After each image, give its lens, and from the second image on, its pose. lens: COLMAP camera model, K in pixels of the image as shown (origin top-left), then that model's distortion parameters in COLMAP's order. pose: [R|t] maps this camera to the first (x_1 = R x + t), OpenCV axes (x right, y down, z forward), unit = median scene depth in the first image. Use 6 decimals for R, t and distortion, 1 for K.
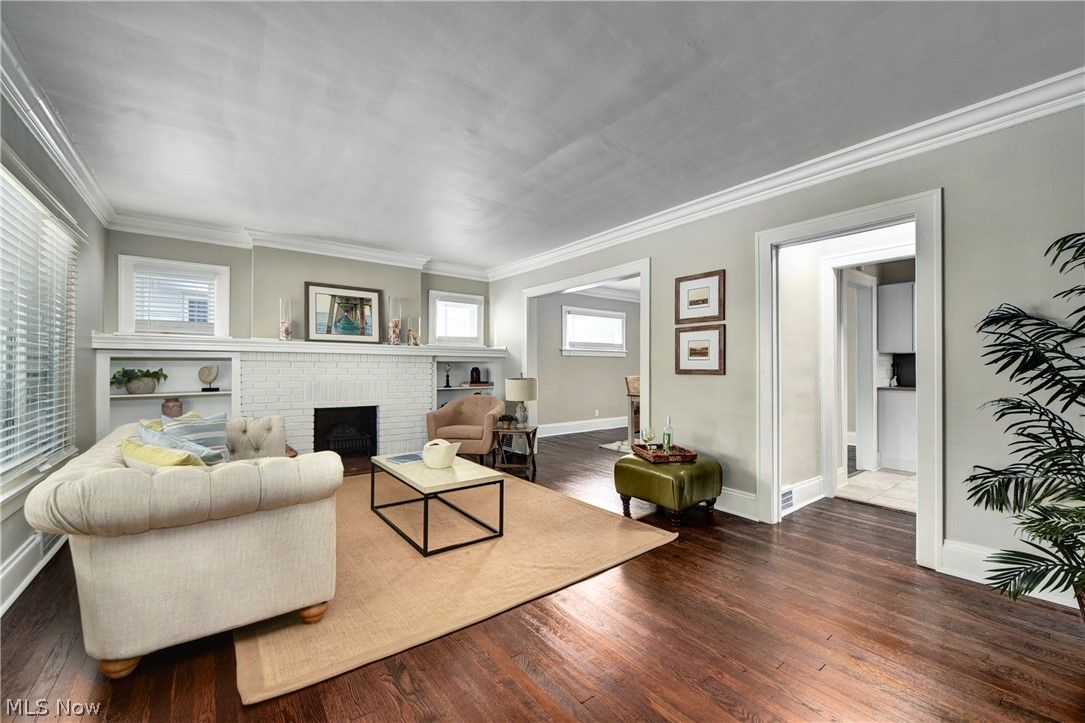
lens RADIAL K [[441.7, 0, 545.3], [0, 441.7, 366.3], [0, 0, 1]] dist [0.011016, 0.000160]
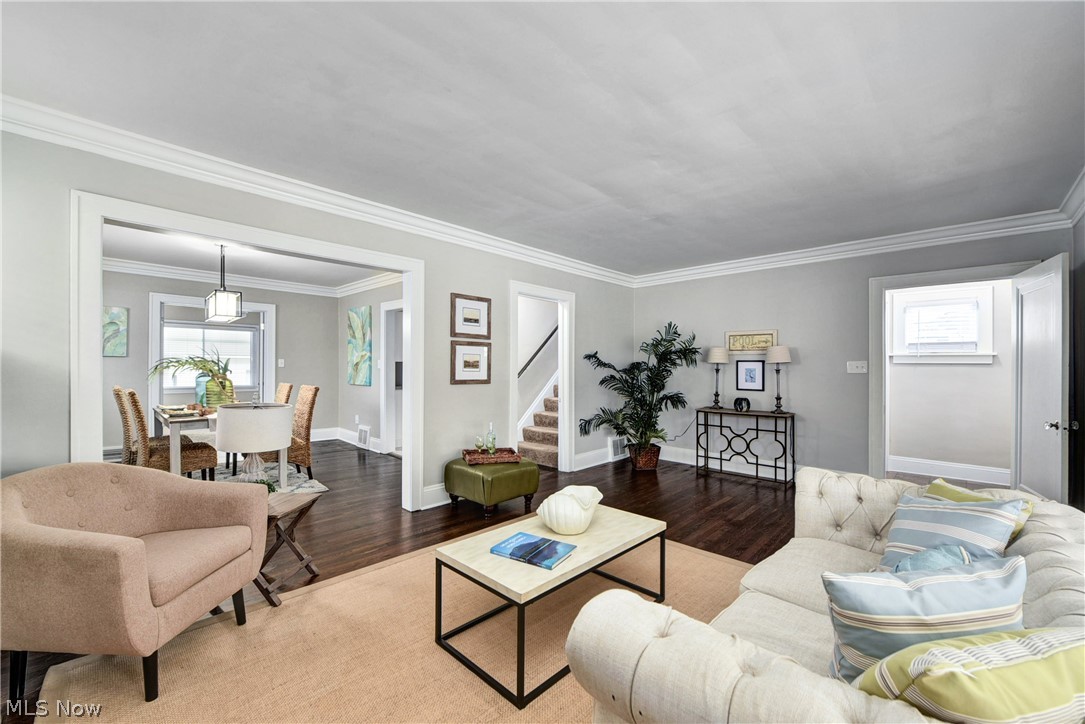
lens RADIAL K [[441.7, 0, 545.7], [0, 441.7, 365.8], [0, 0, 1]] dist [0.011016, 0.000160]
pose [[-0.137877, 0.002049, 0.990447, -0.792704], [-0.009523, 0.999949, -0.003394, -0.025999], [-0.990404, -0.009900, -0.137851, 0.953170]]
